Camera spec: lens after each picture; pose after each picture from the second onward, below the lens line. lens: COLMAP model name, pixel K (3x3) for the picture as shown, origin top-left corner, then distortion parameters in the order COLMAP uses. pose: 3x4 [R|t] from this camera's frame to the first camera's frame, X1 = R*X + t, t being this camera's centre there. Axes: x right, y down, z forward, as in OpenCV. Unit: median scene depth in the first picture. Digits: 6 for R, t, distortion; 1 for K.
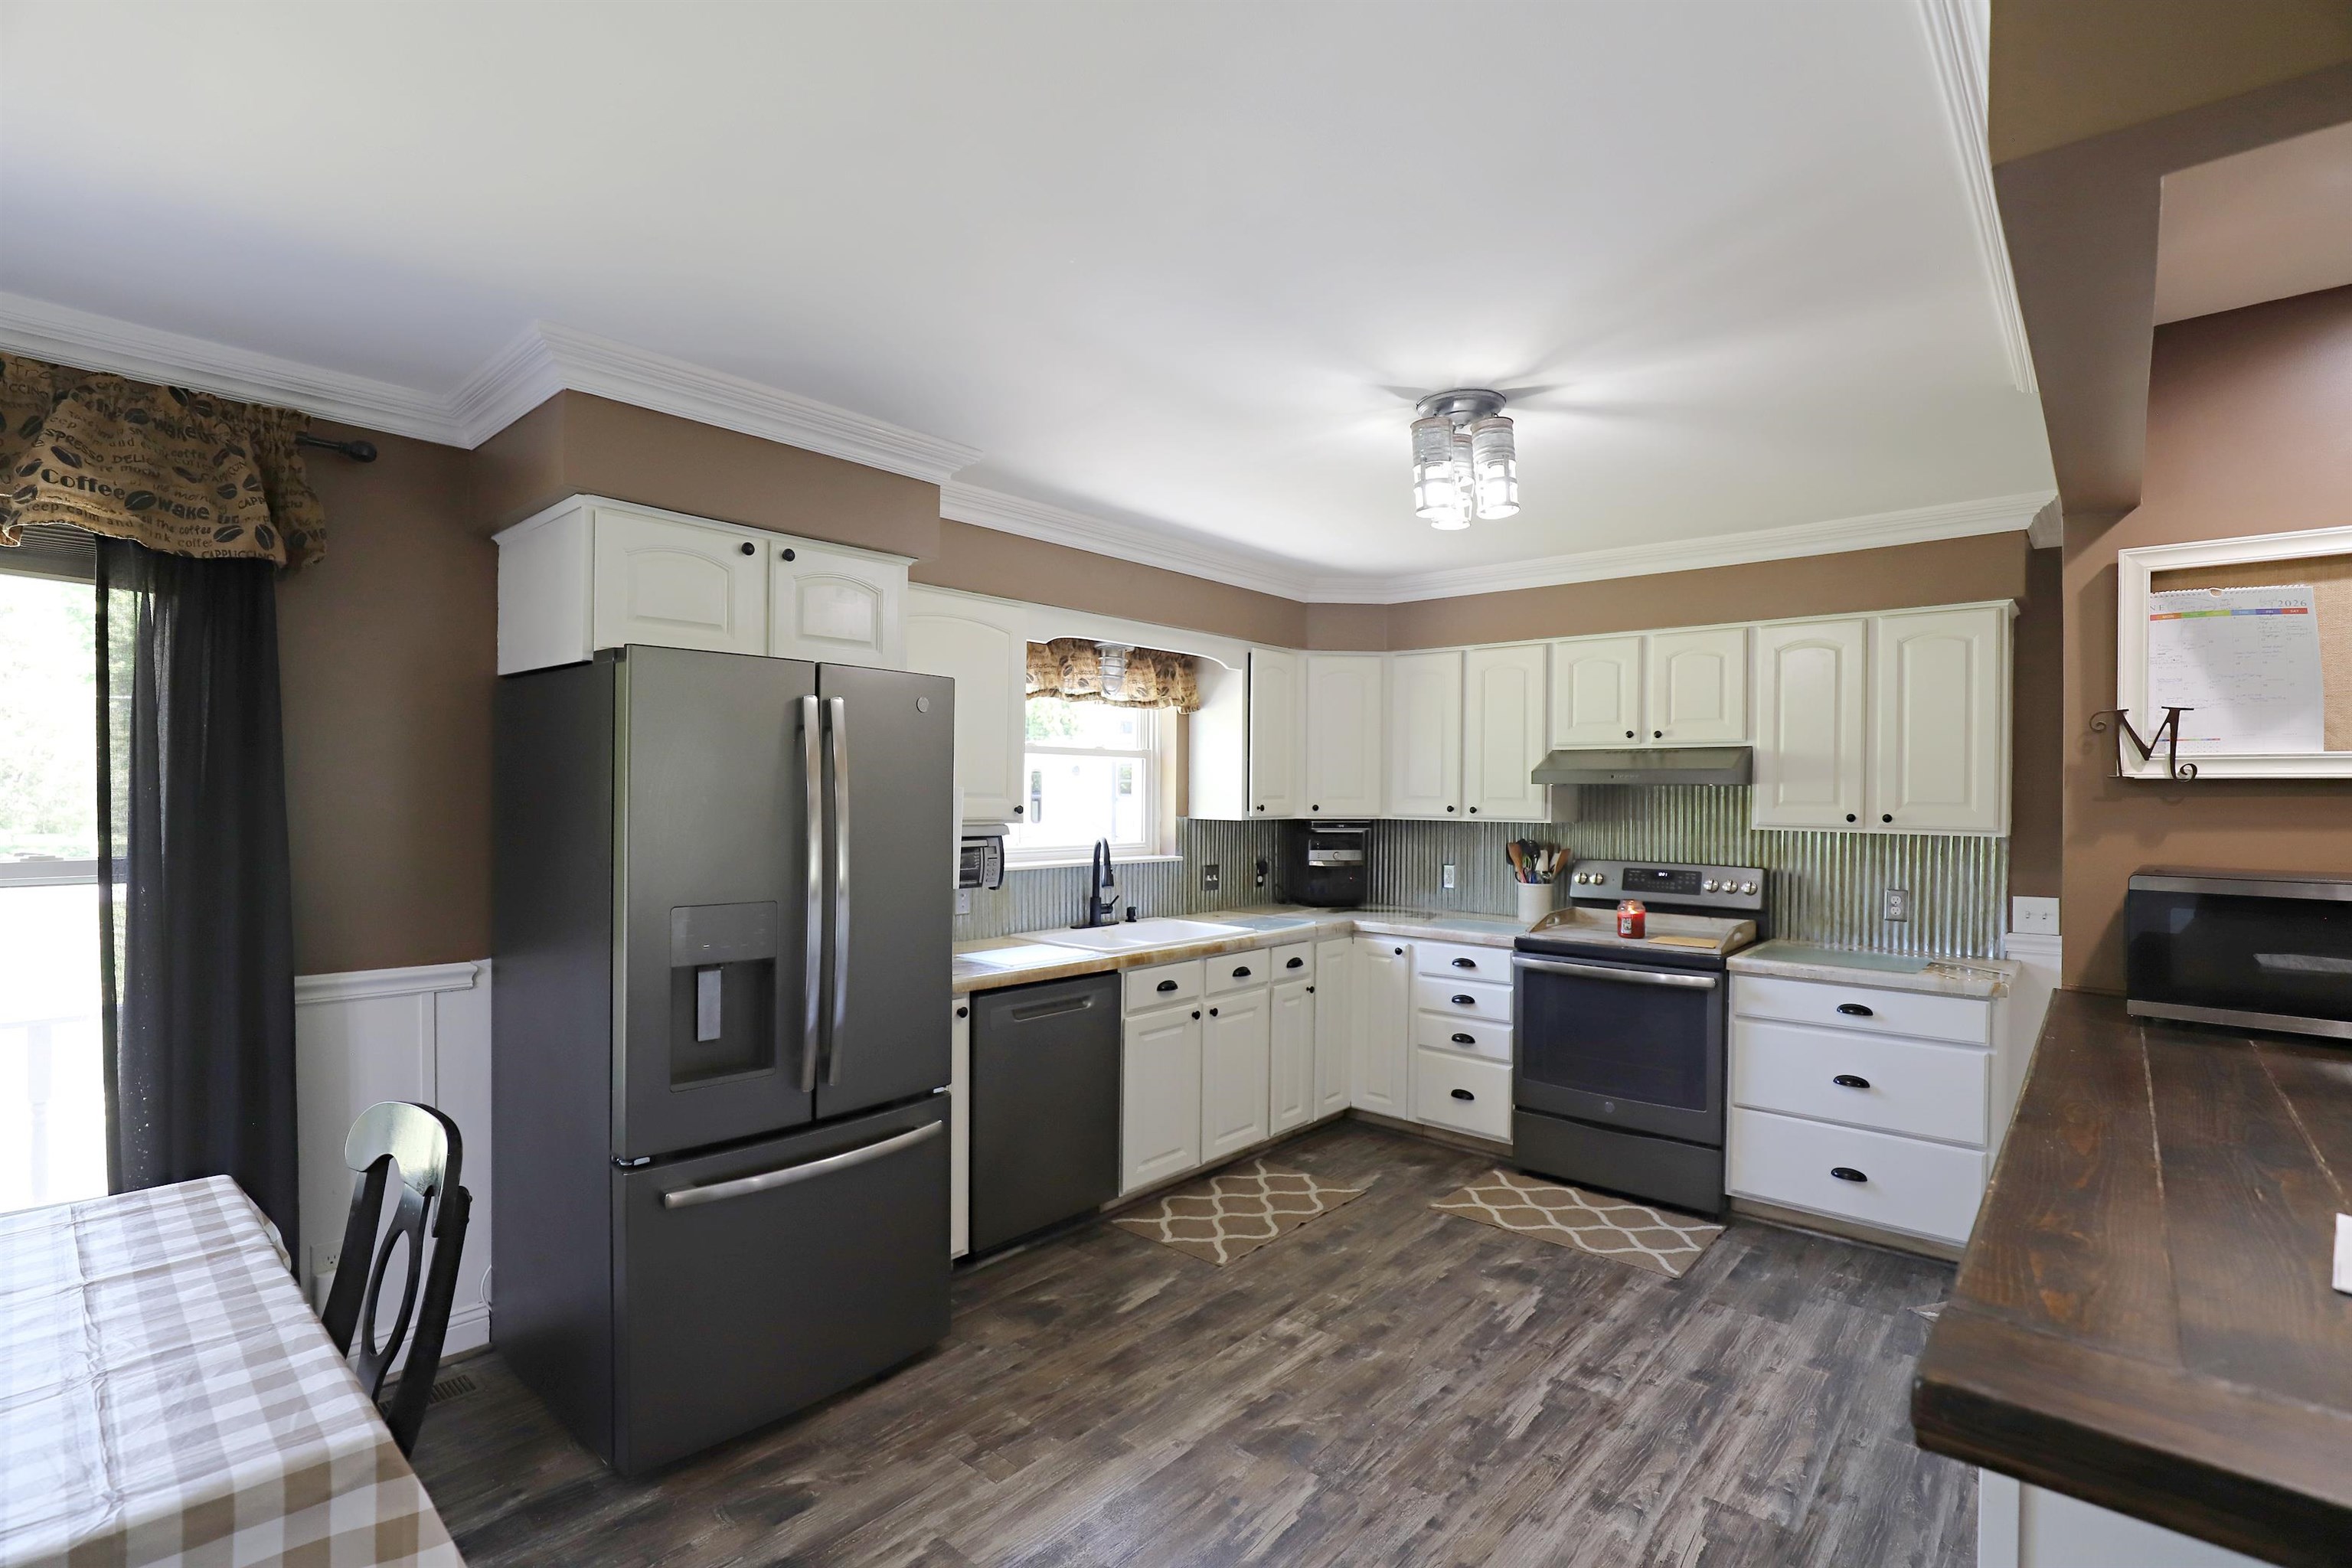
lens RADIAL K [[1082.3, 0, 1178.1], [0, 1082.3, 793.8], [0, 0, 1]] dist [-0.031164, 0.004913]
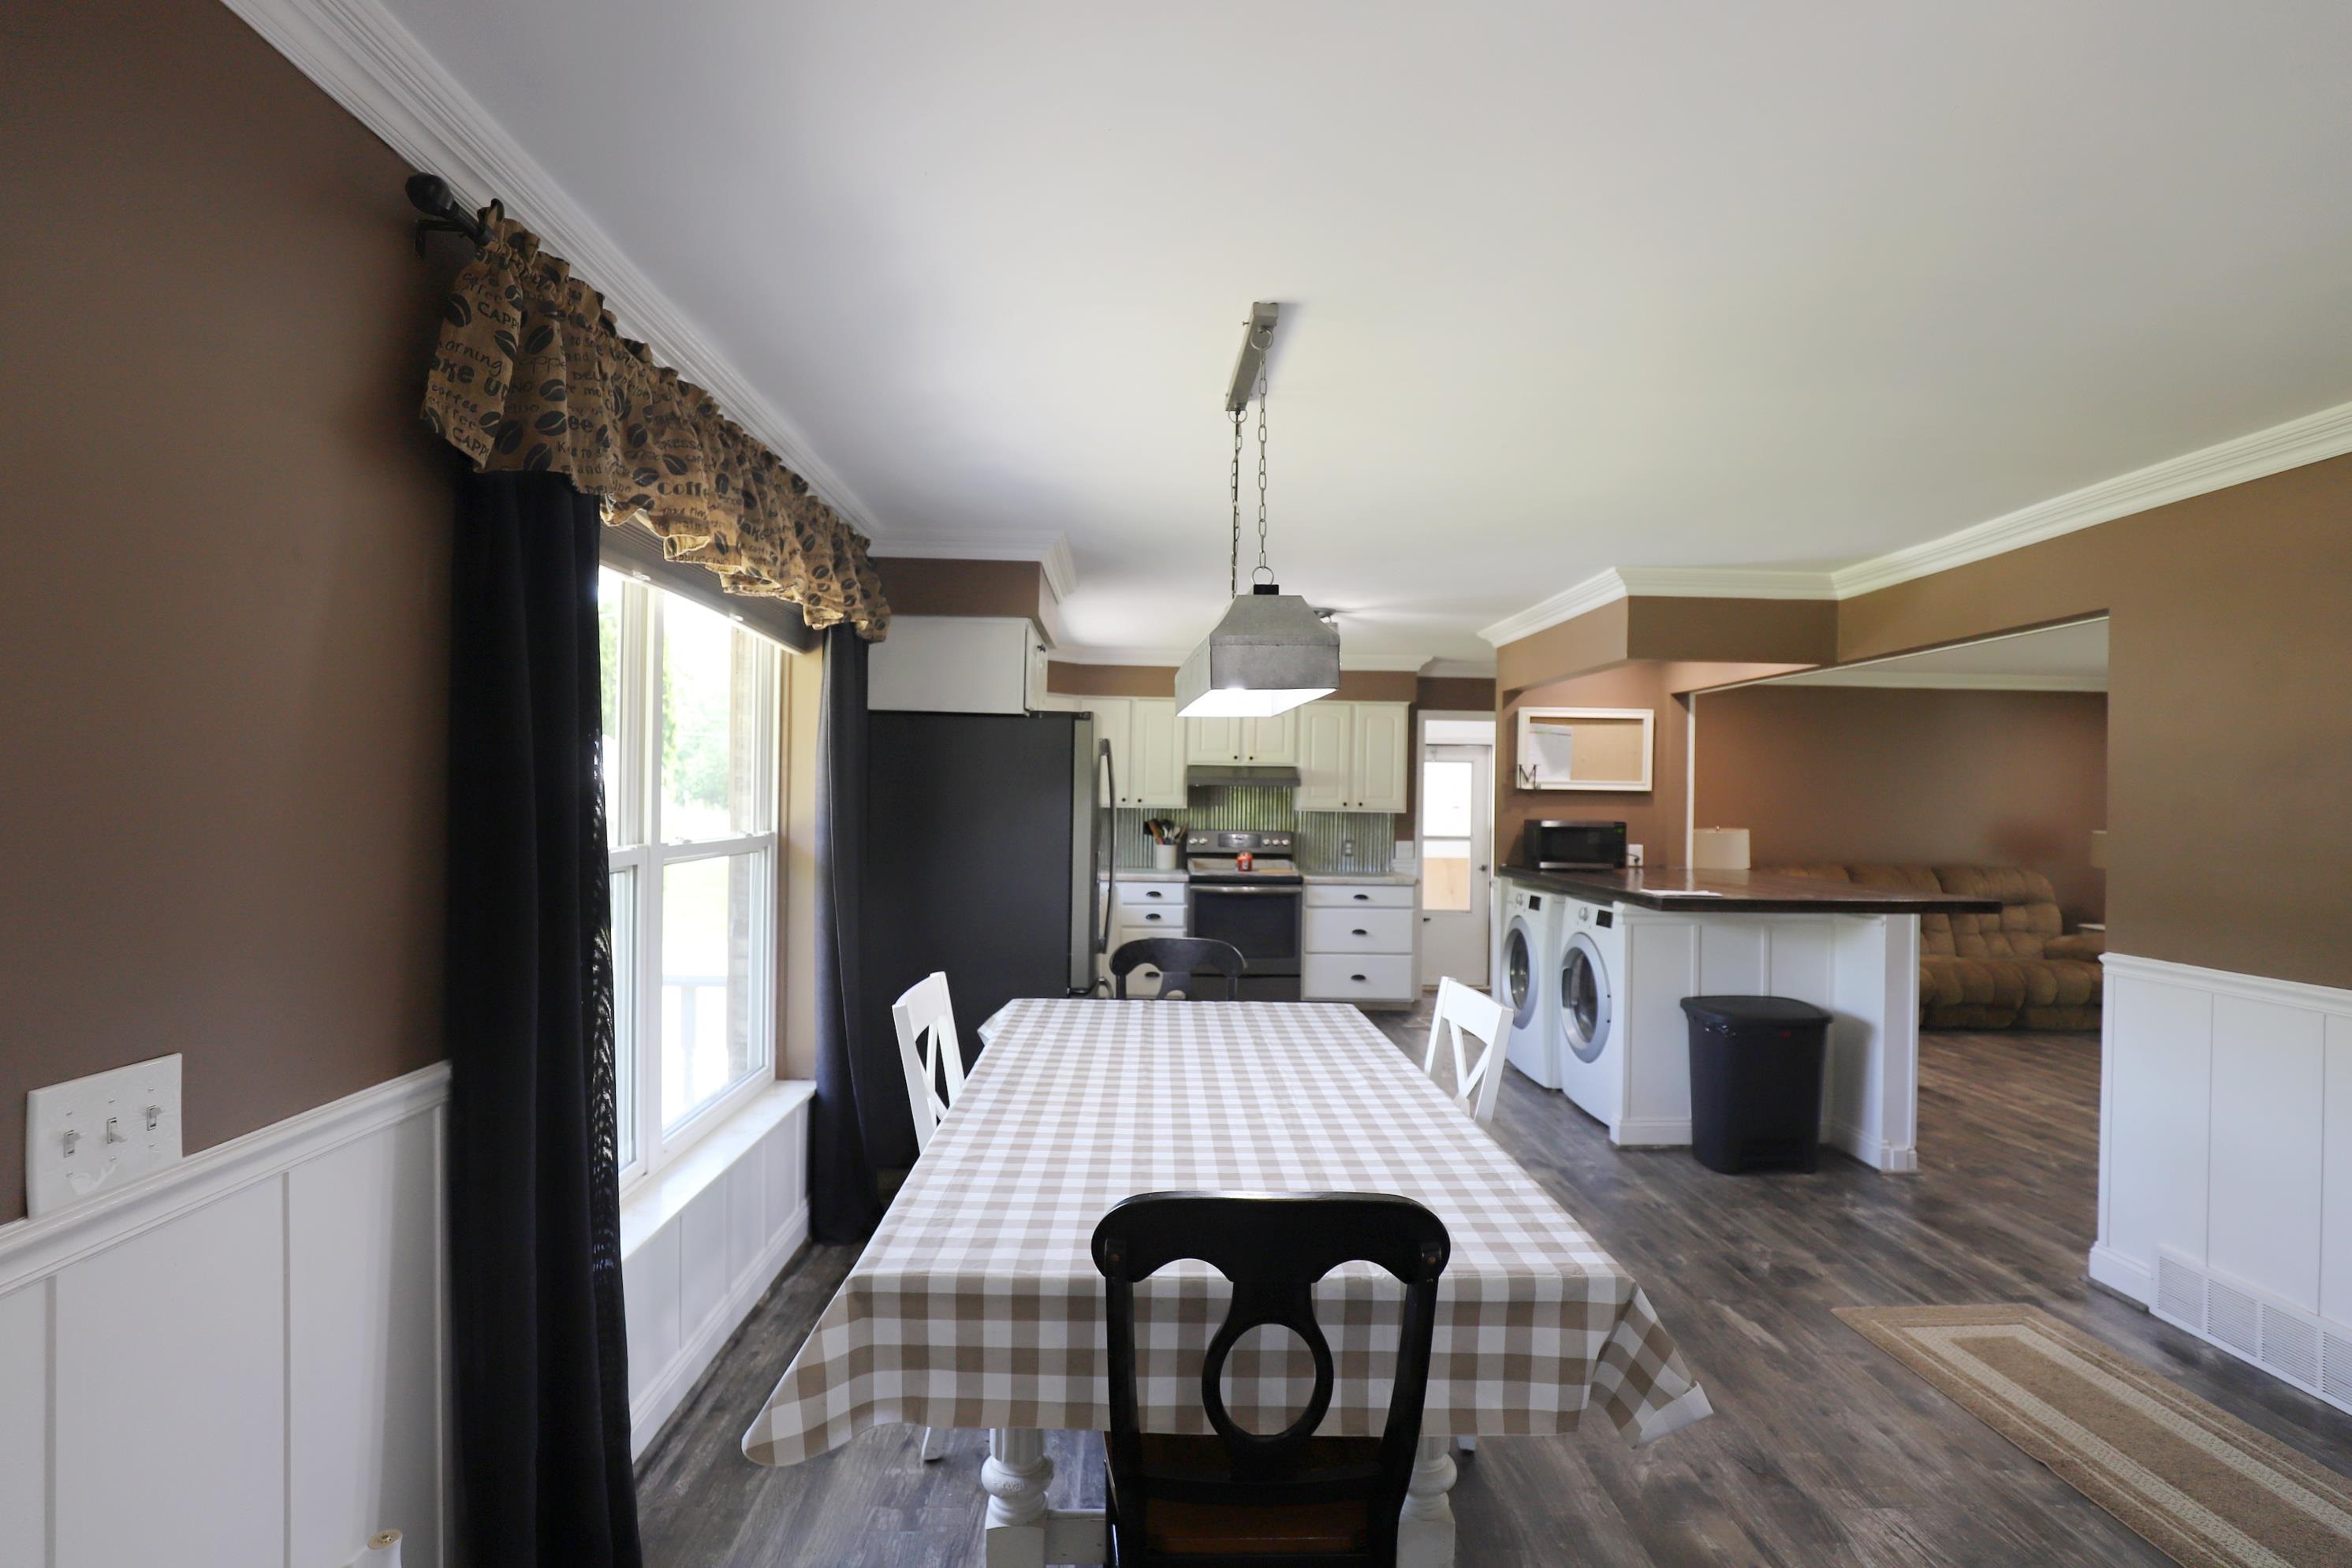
lens RADIAL K [[1142.2, 0, 1178.4], [0, 1142.2, 795.7], [0, 0, 1]] dist [-0.024856, 0.000001]
pose [[0.722472, 0.001873, 0.691398, -1.036063], [-0.009128, 0.999935, 0.006830, -0.004613], [-0.691340, -0.011246, 0.722442, -0.312902]]
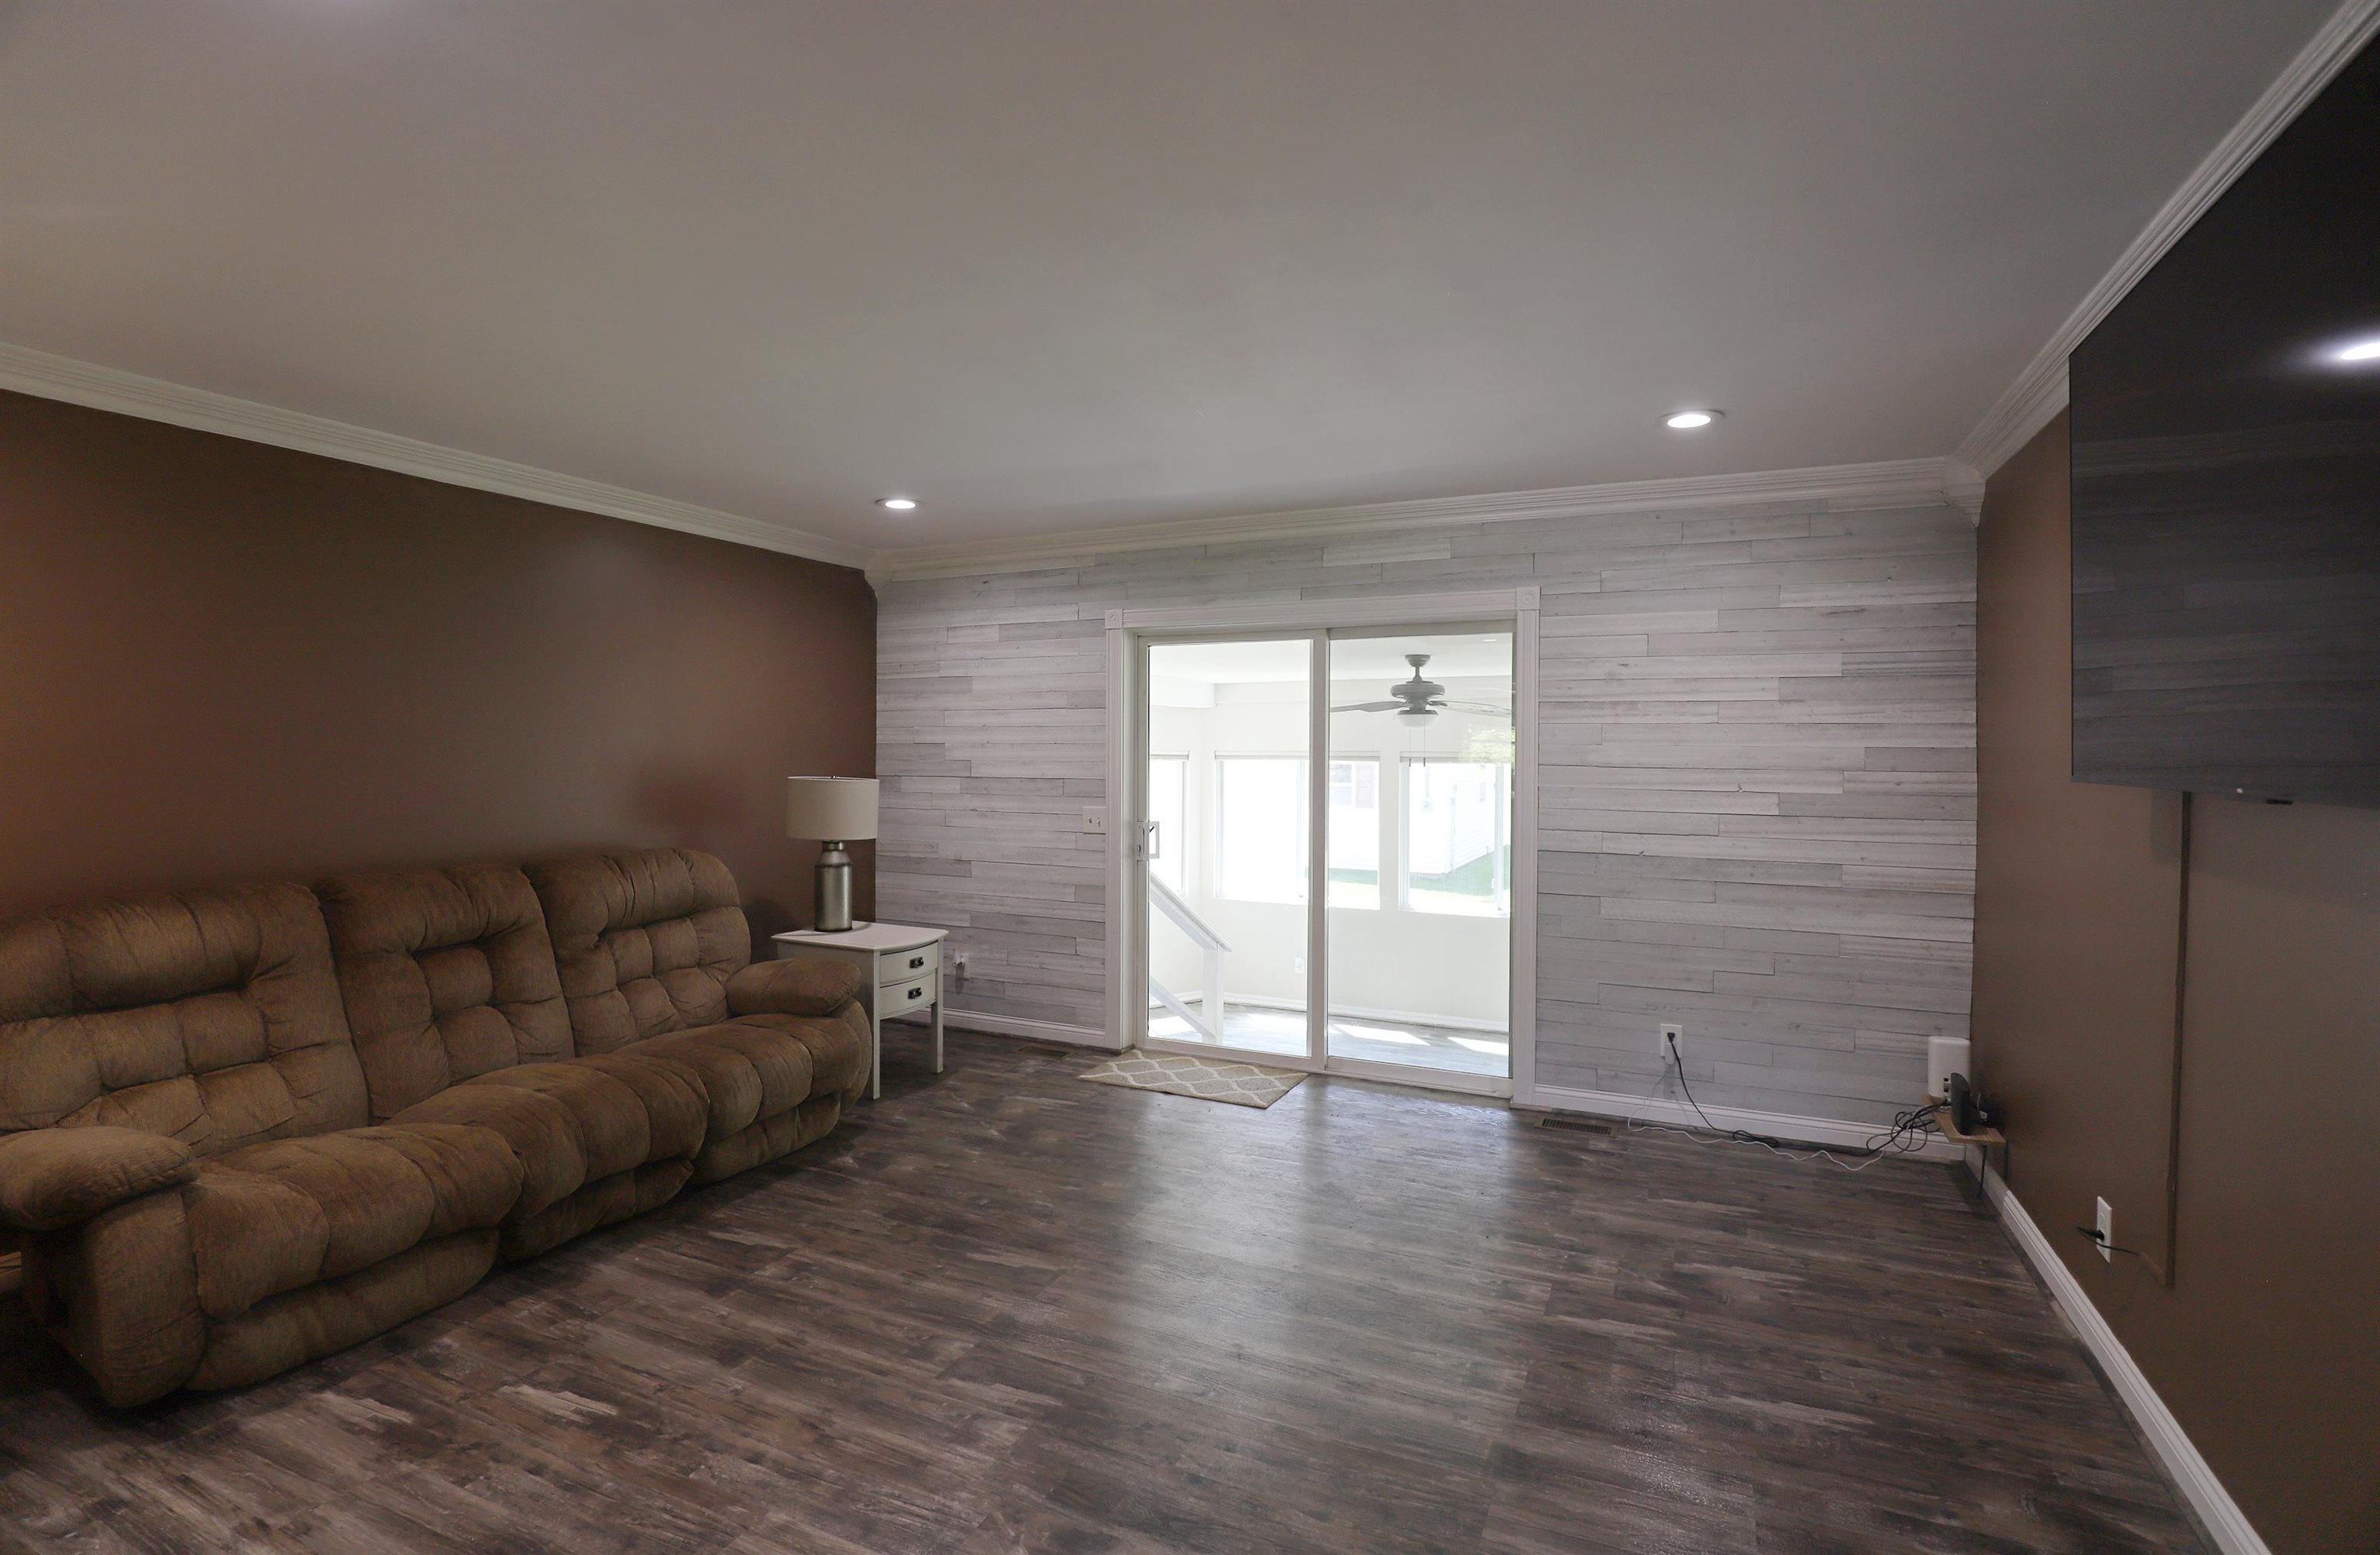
lens RADIAL K [[1103.3, 0, 1178.0], [0, 1103.3, 770.7], [0, 0, 1]] dist [-0.021506, 0.000283]
pose [[-0.280071, -0.031953, 0.959447, 0.353621], [-0.010188, 0.999489, 0.030312, 0.012541], [-0.959925, -0.001285, -0.280253, -0.049401]]
